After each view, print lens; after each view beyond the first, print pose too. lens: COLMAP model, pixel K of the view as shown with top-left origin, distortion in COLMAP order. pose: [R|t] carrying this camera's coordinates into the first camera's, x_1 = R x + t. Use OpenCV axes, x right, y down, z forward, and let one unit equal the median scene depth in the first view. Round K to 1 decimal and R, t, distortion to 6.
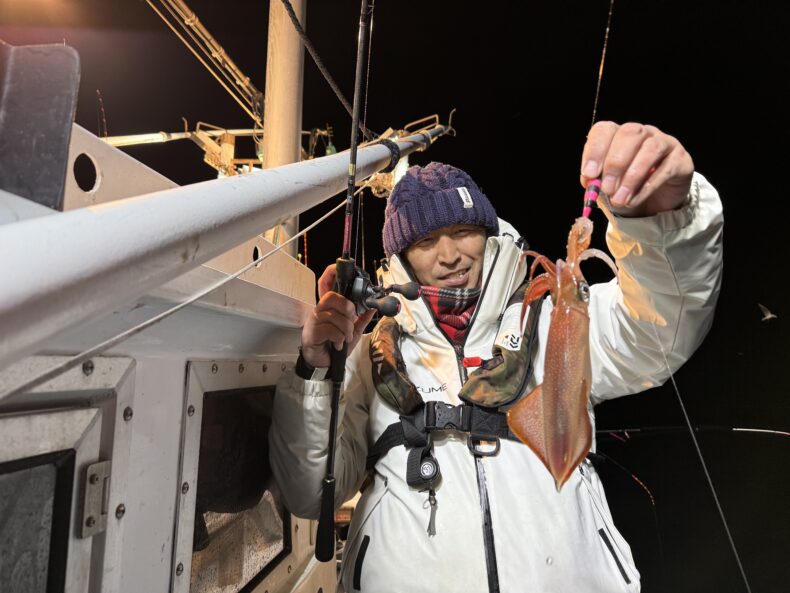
lens RADIAL K [[552.7, 0, 395.0], [0, 552.7, 296.5], [0, 0, 1]] dist [-0.001093, -0.001224]
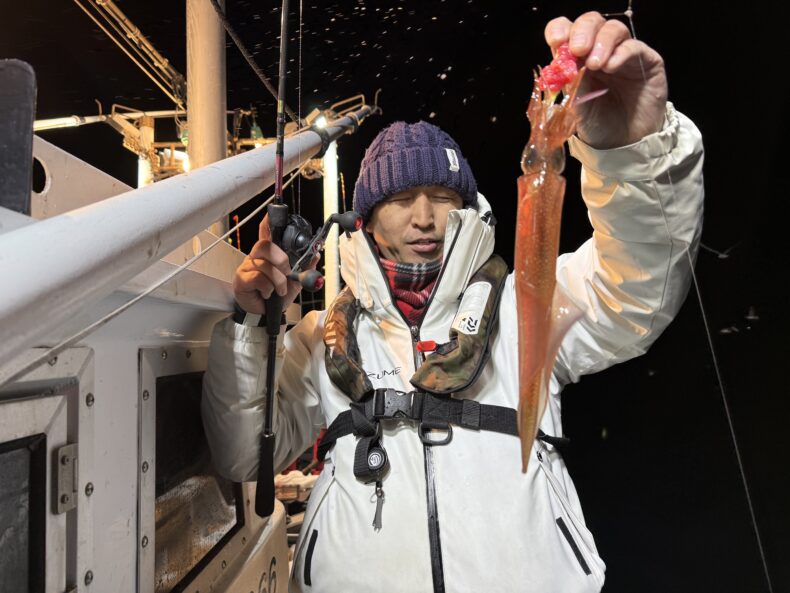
lens RADIAL K [[736.9, 0, 395.0], [0, 736.9, 296.5], [0, 0, 1]] dist [0.002444, -0.000282]
pose [[0.992716, -0.047327, 0.110789, -0.033452], [0.043481, 0.998373, 0.036882, -0.011058], [-0.112355, -0.031796, 0.993159, -0.363341]]
